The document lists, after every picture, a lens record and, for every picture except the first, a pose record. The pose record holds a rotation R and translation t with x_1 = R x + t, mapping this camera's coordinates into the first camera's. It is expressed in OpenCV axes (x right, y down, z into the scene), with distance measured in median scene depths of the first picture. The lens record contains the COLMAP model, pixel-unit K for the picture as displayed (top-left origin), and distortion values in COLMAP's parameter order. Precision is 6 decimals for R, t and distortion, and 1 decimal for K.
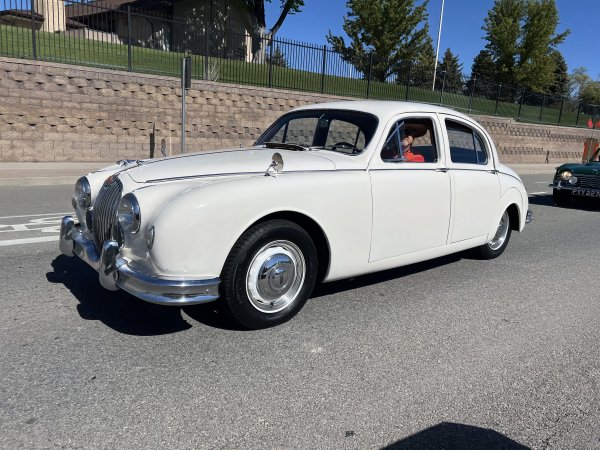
lens RADIAL K [[474.6, 0, 300.0], [0, 474.6, 225.0], [0, 0, 1]] dist [0.006113, 0.002164]
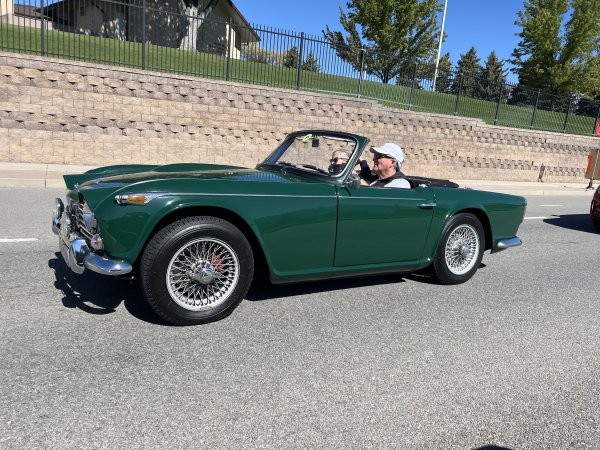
lens RADIAL K [[452.8, 0, 300.0], [0, 452.8, 225.0], [0, 0, 1]] dist [0.006832, -0.003247]
pose [[0.985385, 0.060165, -0.159362, 0.179467], [-0.062313, 0.998020, -0.008513, -0.022093], [0.158534, 0.018319, 0.987184, 0.160221]]
